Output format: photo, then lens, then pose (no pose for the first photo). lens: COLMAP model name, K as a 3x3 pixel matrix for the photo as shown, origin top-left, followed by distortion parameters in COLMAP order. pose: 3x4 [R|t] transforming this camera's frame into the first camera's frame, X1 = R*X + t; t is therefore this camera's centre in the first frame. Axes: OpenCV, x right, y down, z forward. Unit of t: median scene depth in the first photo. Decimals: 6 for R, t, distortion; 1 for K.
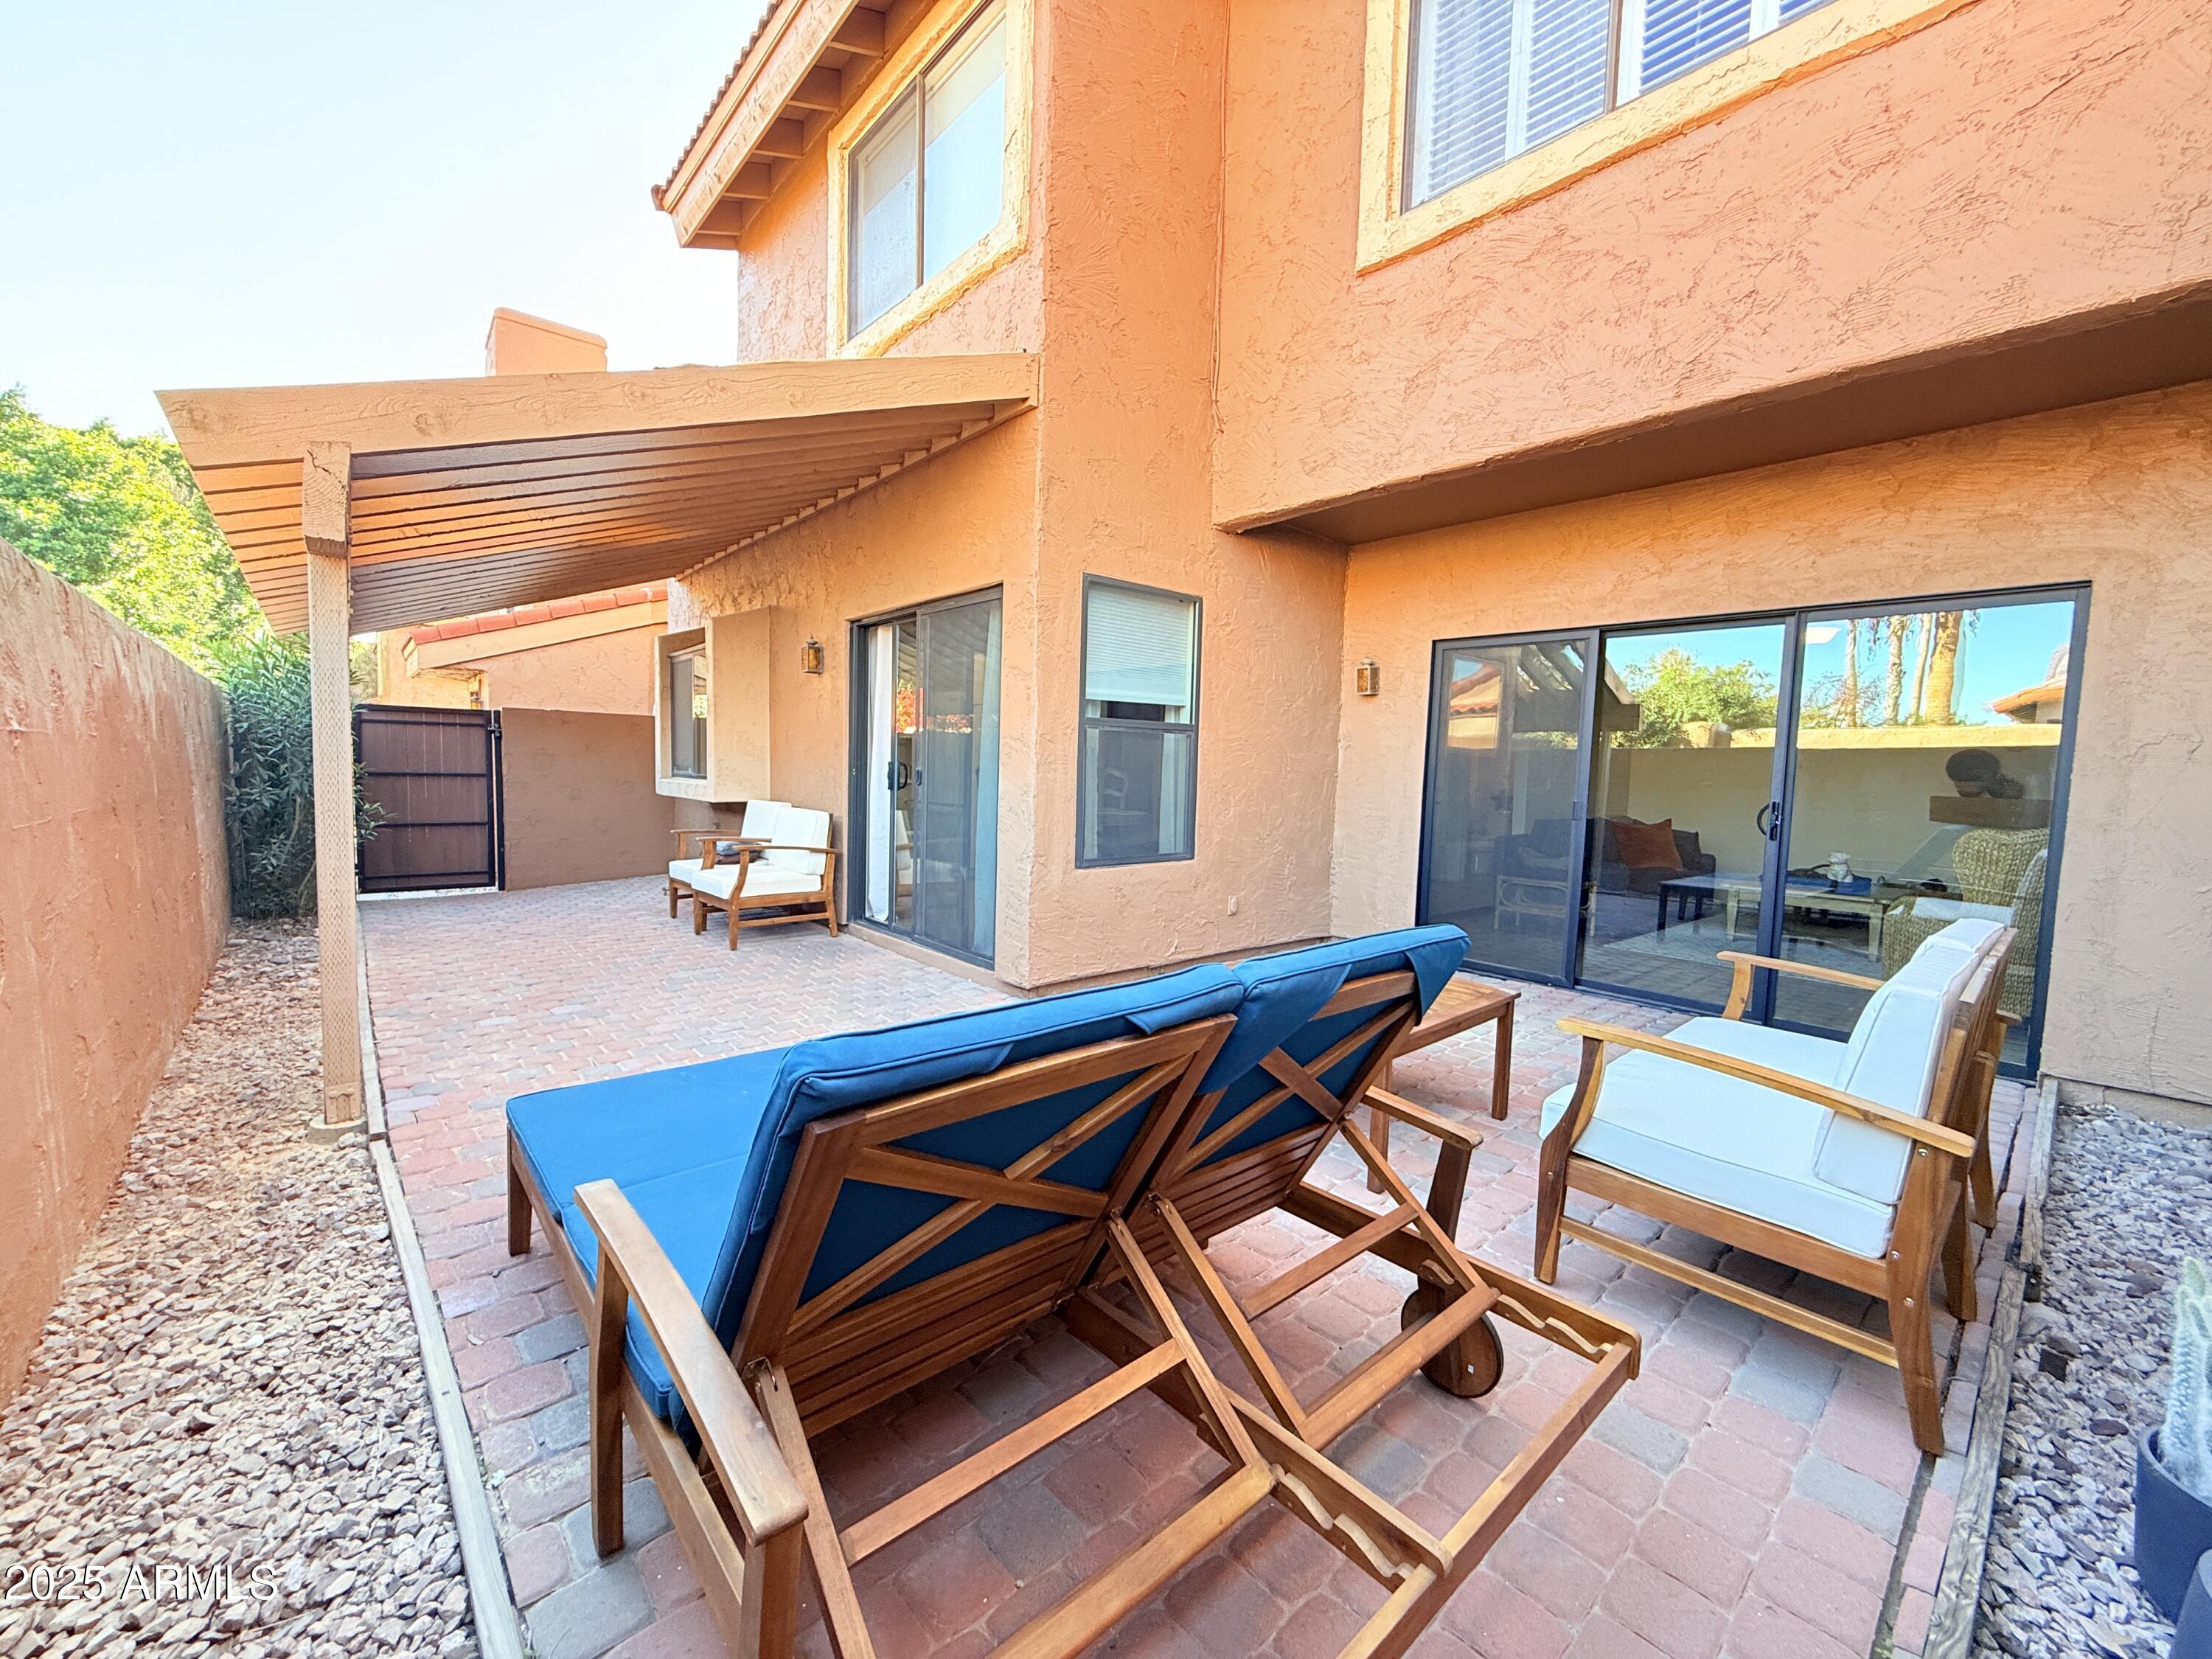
lens RADIAL K [[879.0, 0, 1106.0], [0, 879.0, 829.5], [0, 0, 1]] dist [-0.000738, -0.000132]
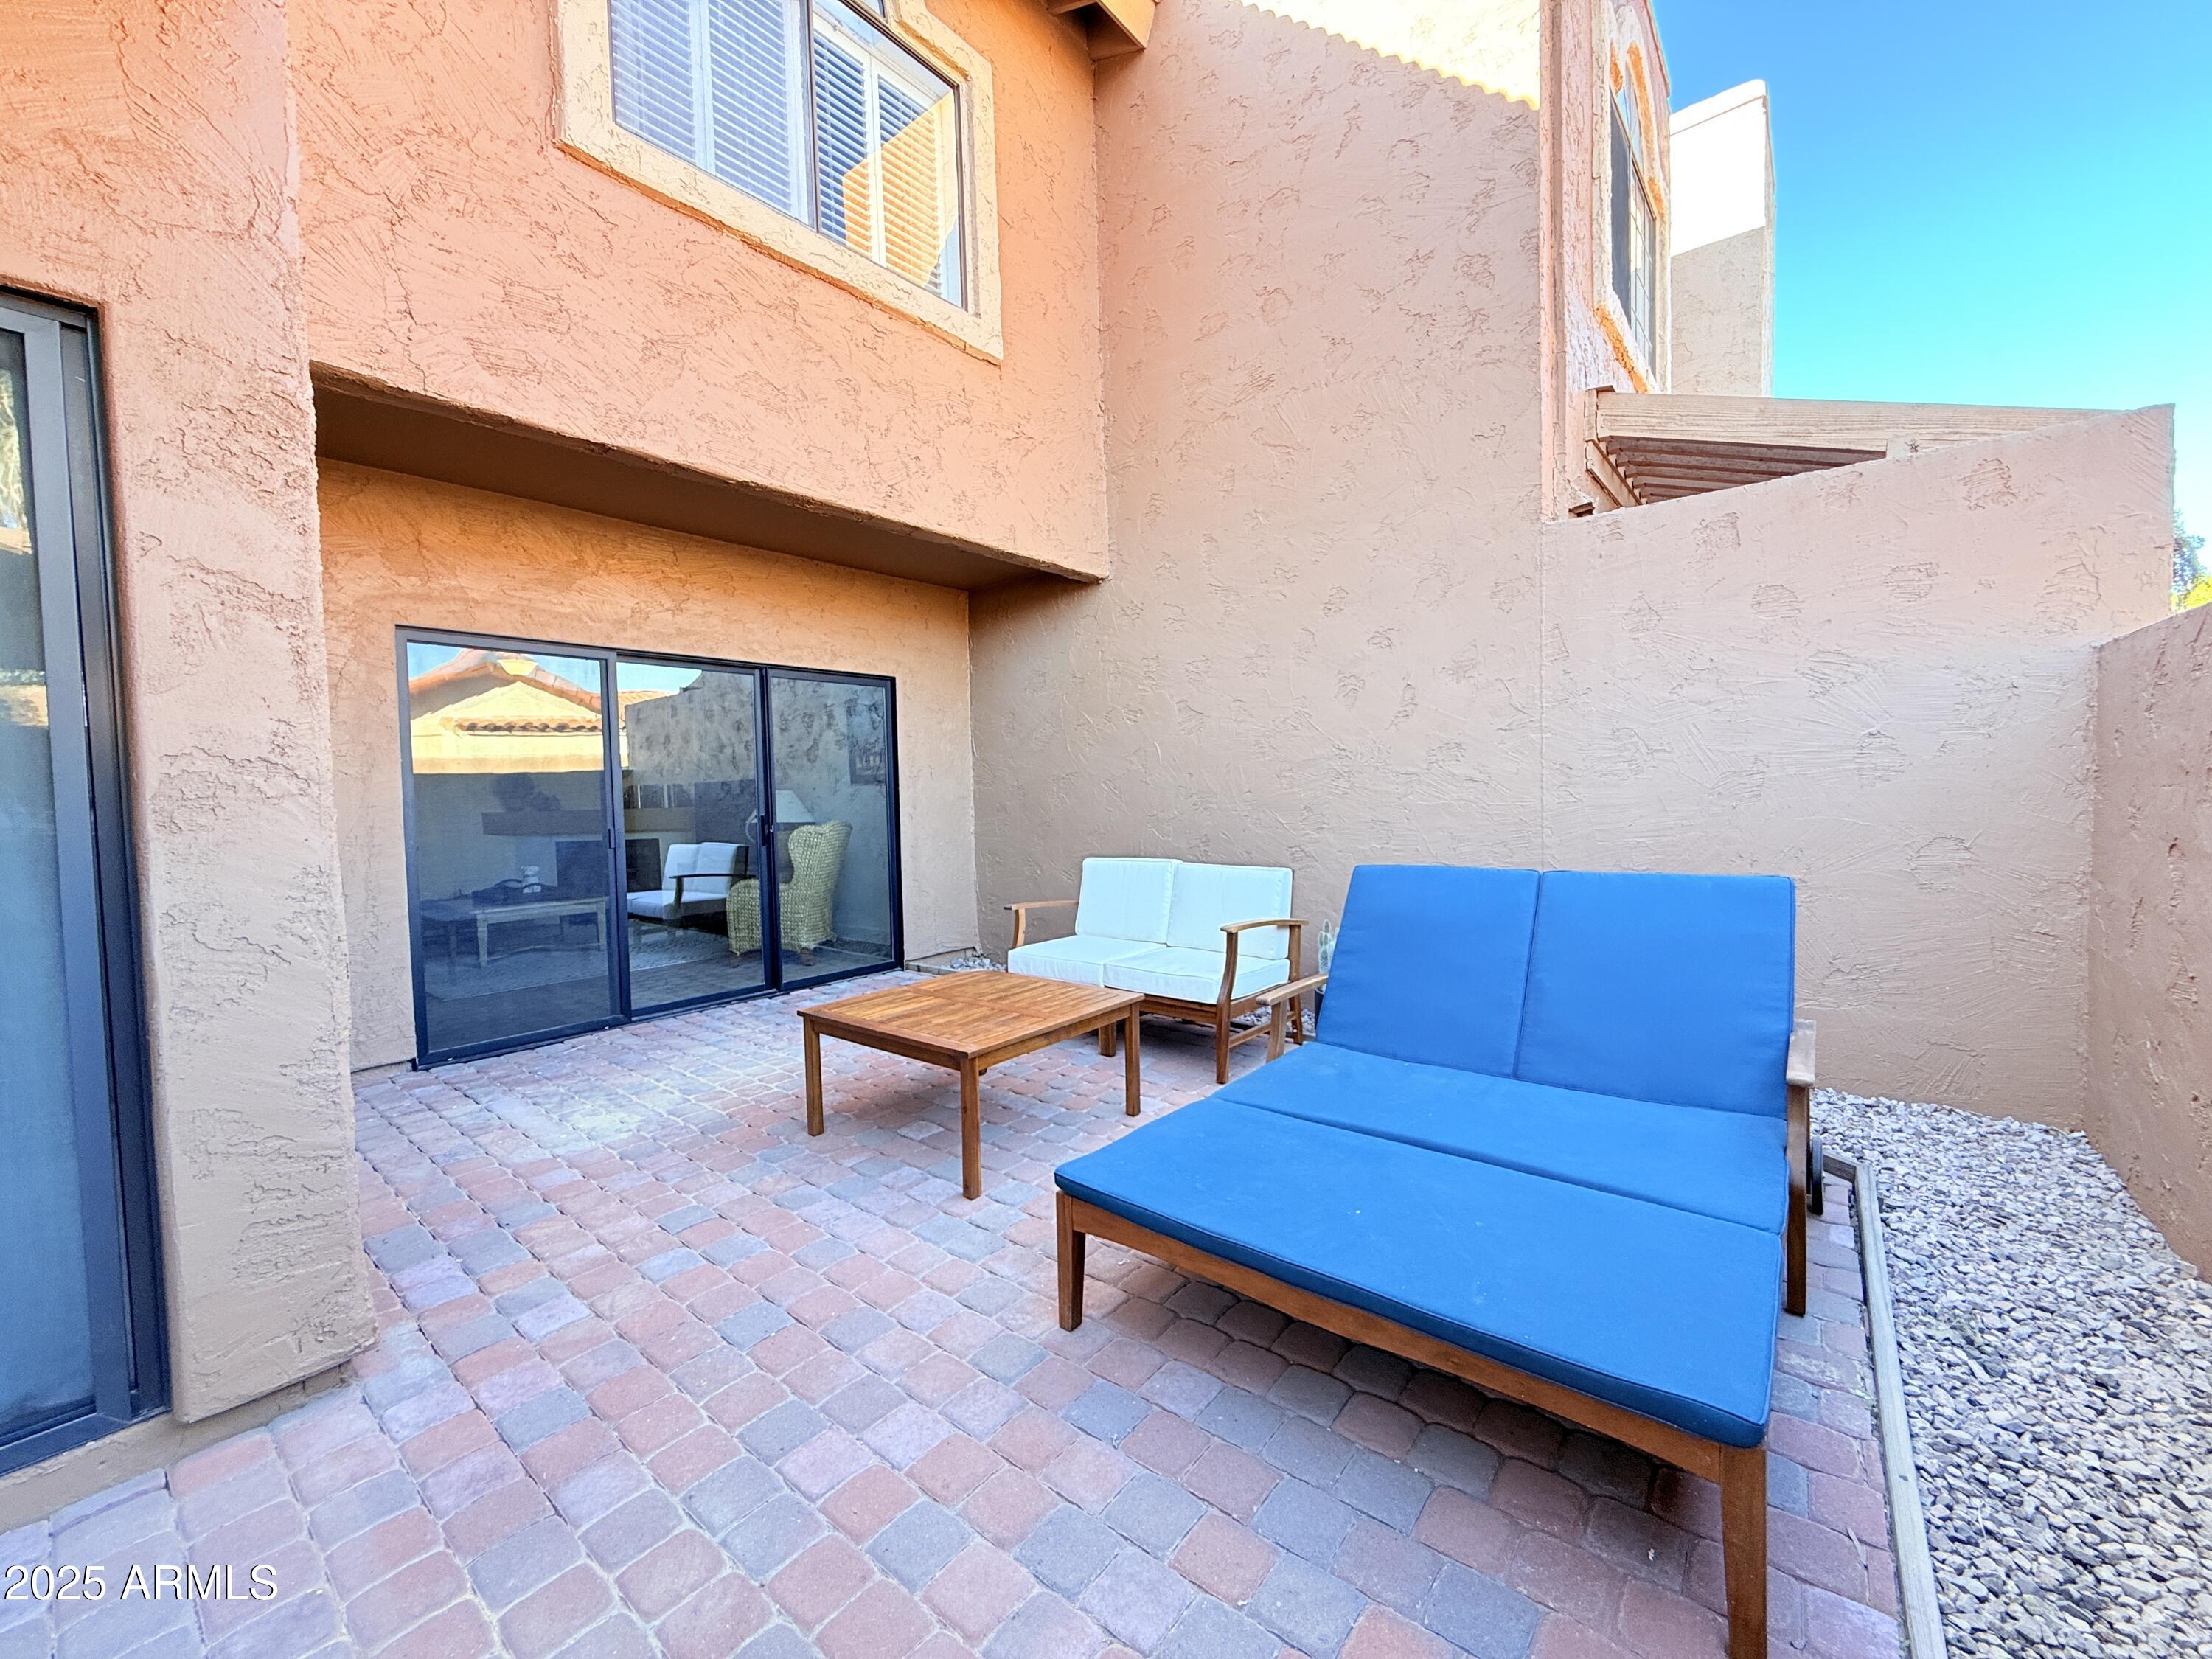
lens RADIAL K [[879.0, 0, 1106.0], [0, 879.0, 829.5], [0, 0, 1]] dist [-0.000738, -0.000132]
pose [[-0.163053, -0.069181, 0.984189, -0.624795], [0.090239, 0.992312, 0.084702, -0.082015], [-0.982482, 0.102623, -0.155556, 0.794395]]
